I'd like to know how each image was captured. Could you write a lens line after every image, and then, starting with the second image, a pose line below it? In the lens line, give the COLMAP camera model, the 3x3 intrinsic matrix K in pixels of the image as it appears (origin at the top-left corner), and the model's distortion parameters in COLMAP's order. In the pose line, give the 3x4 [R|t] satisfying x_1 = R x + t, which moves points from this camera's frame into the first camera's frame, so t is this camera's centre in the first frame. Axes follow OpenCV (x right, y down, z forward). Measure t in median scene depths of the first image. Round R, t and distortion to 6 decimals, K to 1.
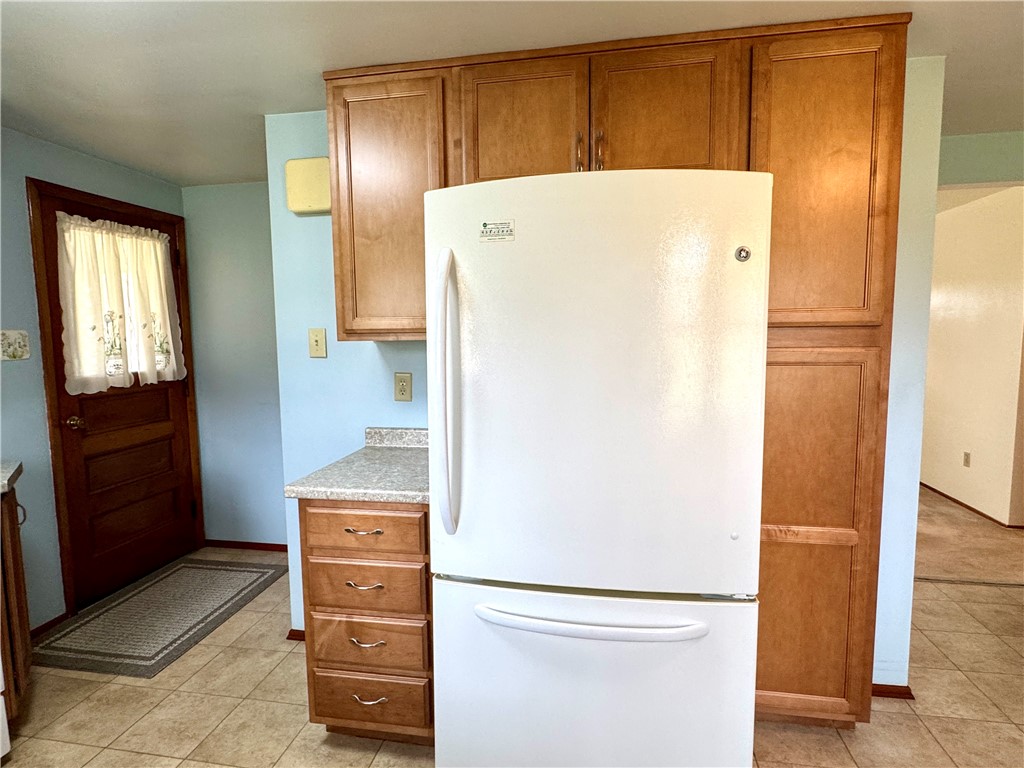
lens RADIAL K [[555.5, 0, 511.5], [0, 555.5, 387.8], [0, 0, 1]] dist [0.003539, -0.002300]
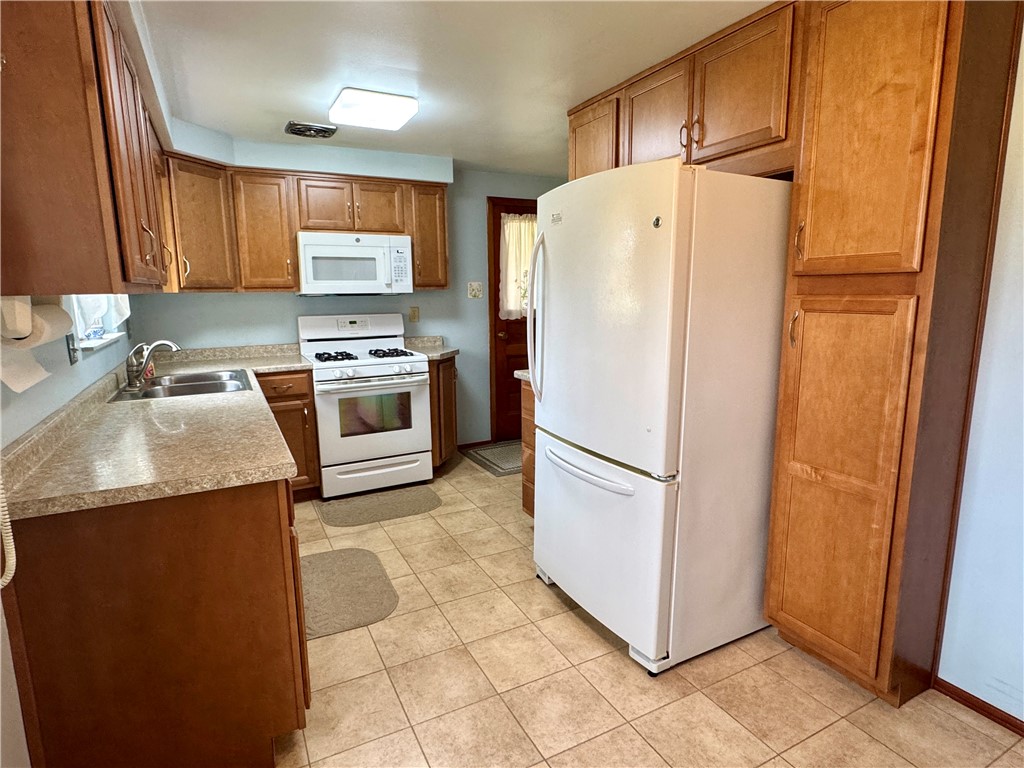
lens RADIAL K [[555.5, 0, 508.5], [0, 555.5, 386.3], [0, 0, 1]] dist [0.003539, -0.002300]
pose [[0.610709, 0.141734, -0.779068, 0.770257], [-0.077083, 0.989819, 0.119651, 0.013390], [0.788095, -0.013019, 0.615416, -0.078589]]
